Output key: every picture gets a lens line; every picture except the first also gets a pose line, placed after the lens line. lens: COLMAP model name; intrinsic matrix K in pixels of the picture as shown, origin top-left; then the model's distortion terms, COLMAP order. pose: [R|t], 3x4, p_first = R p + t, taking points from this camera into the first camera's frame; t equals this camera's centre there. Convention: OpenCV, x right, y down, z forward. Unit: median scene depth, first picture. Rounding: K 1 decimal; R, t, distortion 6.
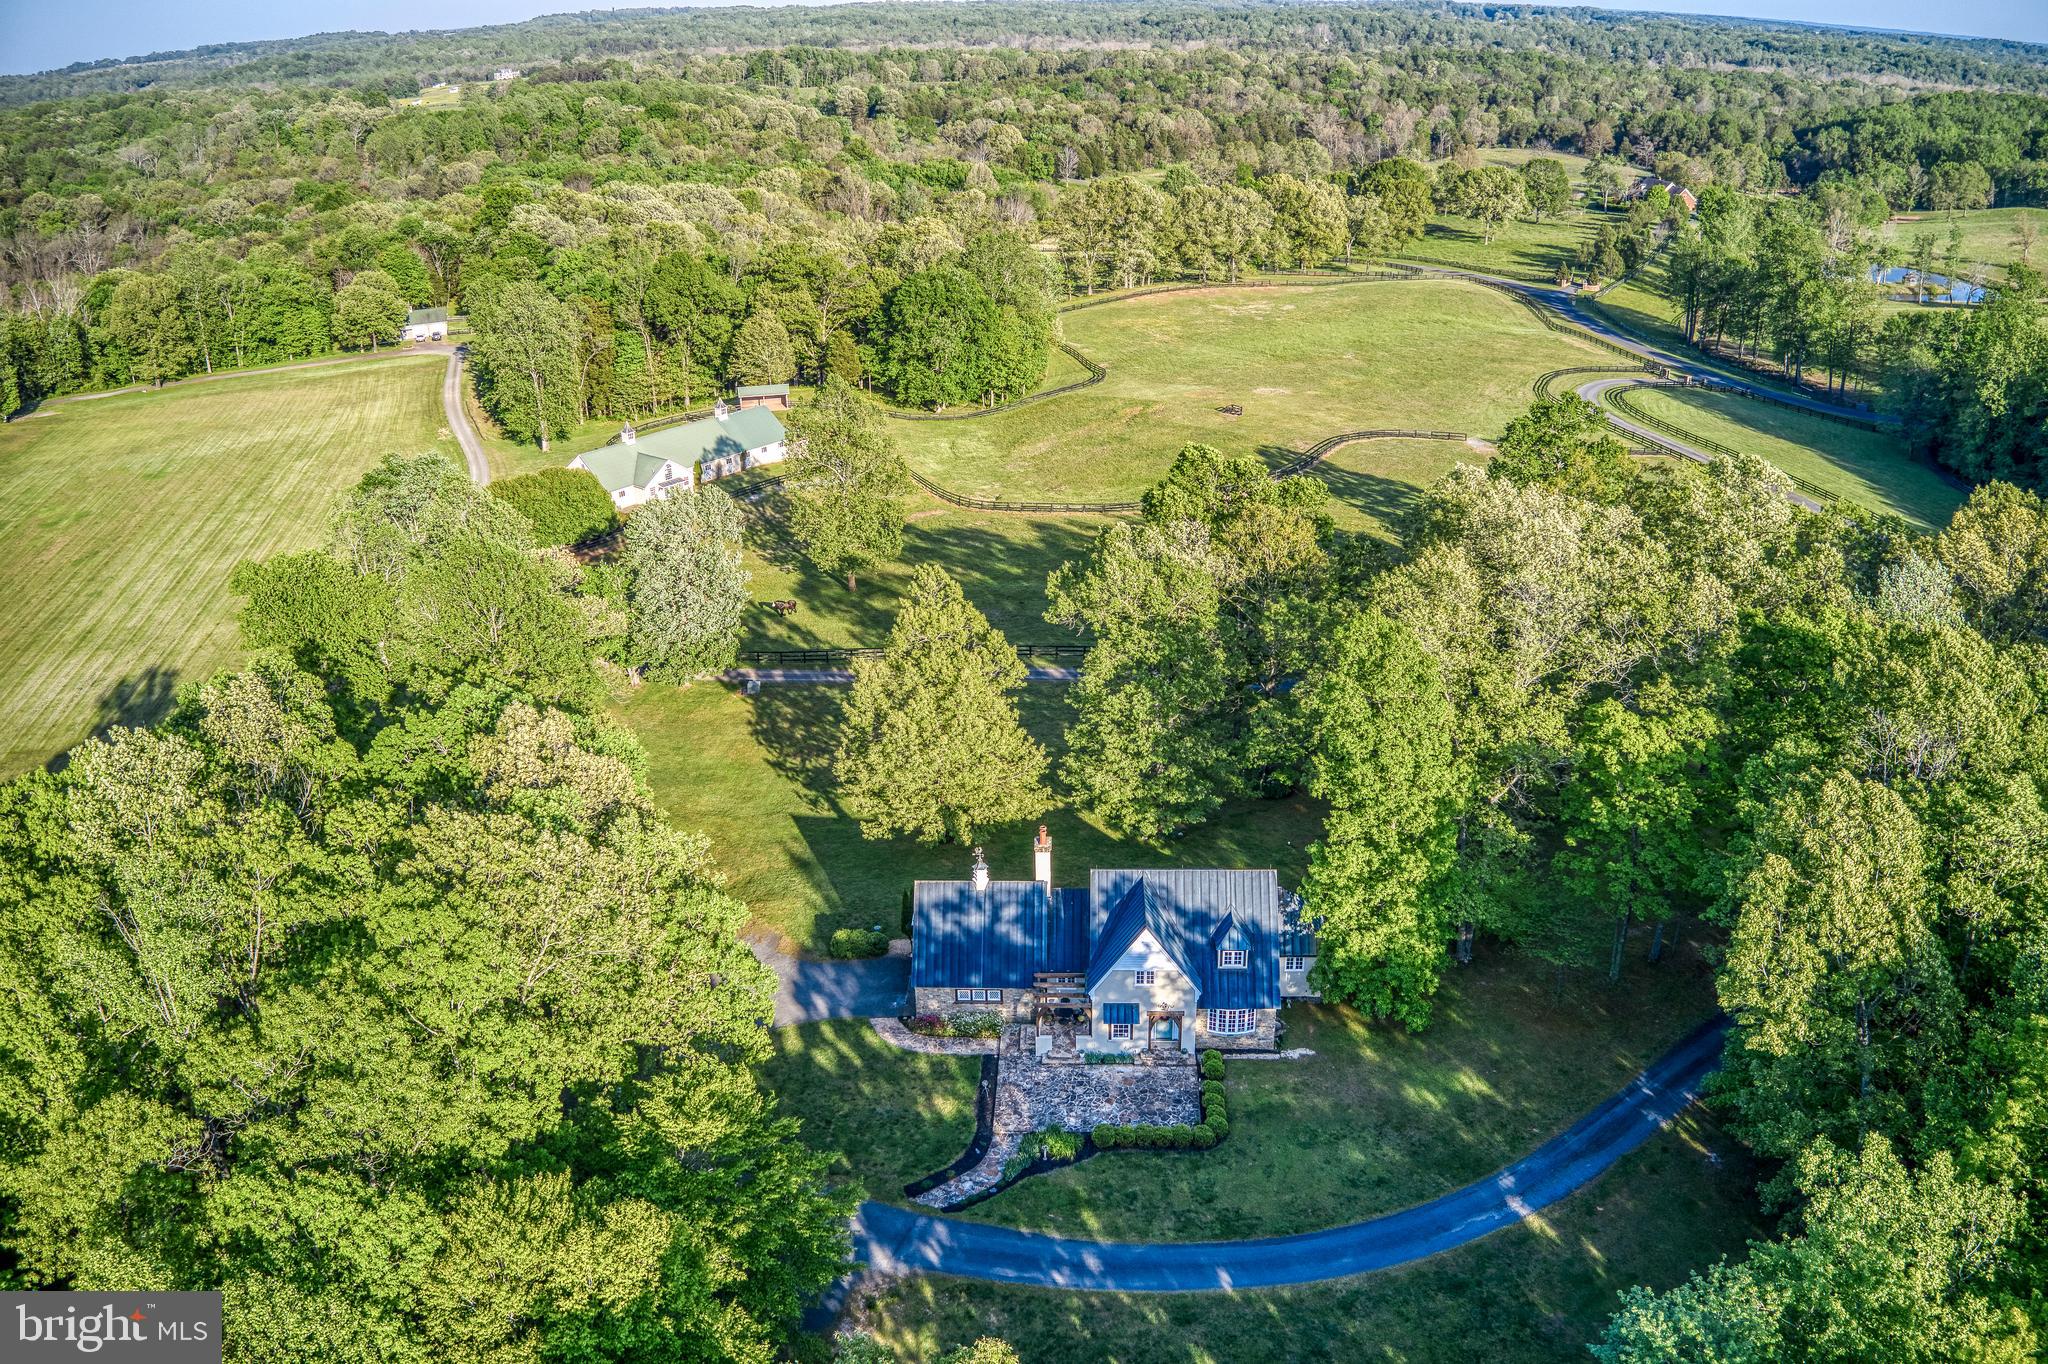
lens RADIAL K [[1612.5, 0, 1024.0], [0, 1612.5, 682.0], [0, 0, 1]] dist [-0.196565, 0.033894]
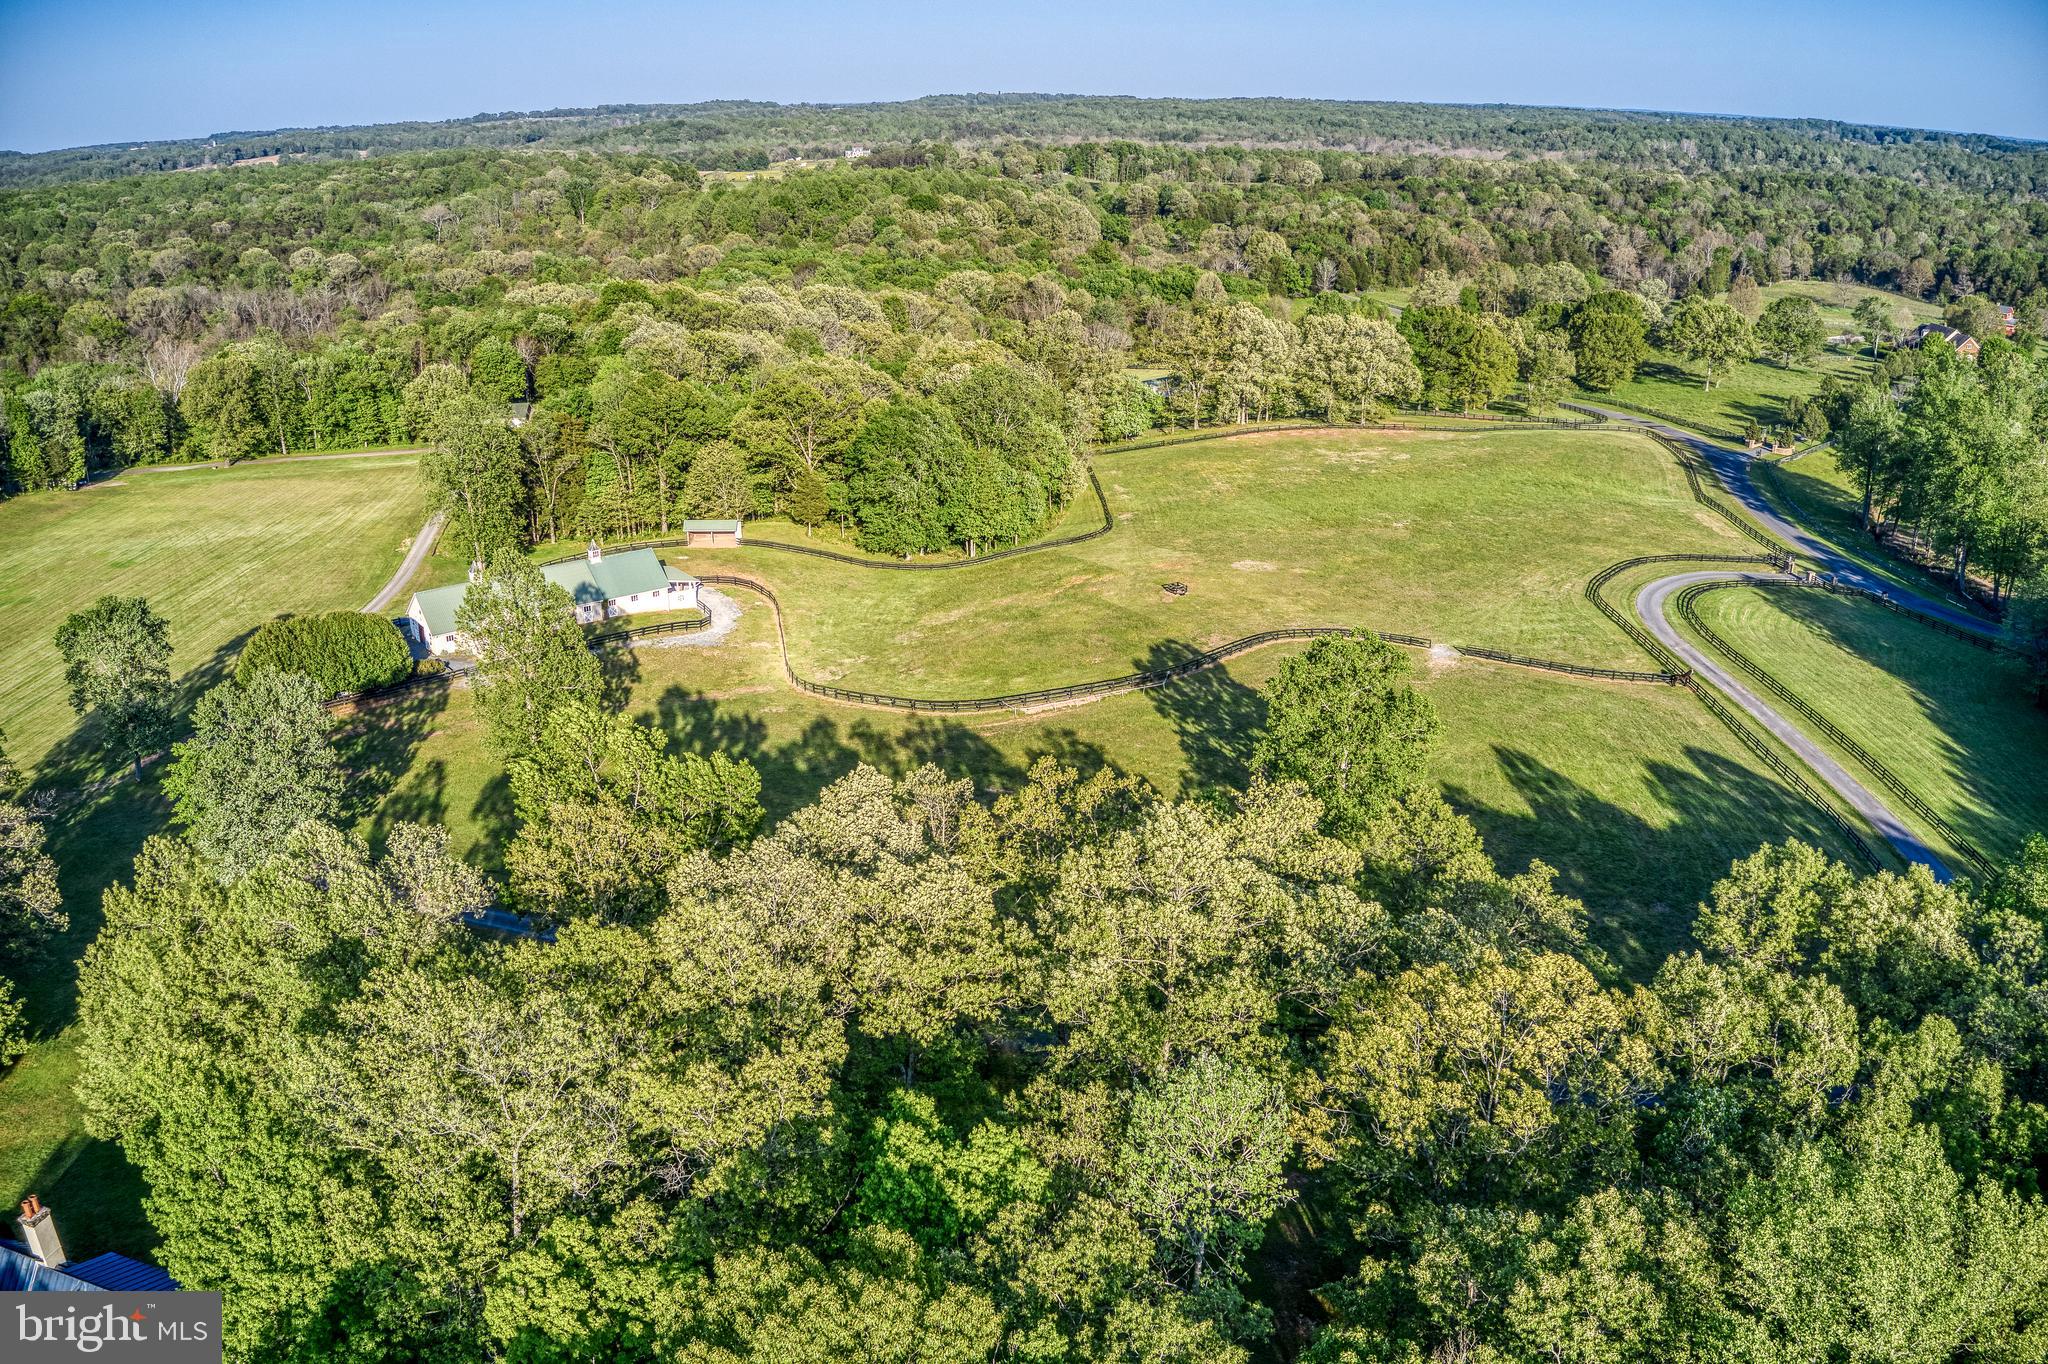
lens RADIAL K [[1612.5, 0, 1024.0], [0, 1612.5, 682.0], [0, 0, 1]] dist [-0.196565, 0.033894]
pose [[0.972006, 0.089289, -0.217331, 0.156262], [-0.101068, 0.993920, -0.043675, -0.047126], [0.212110, 0.064417, 0.975120, 0.087175]]
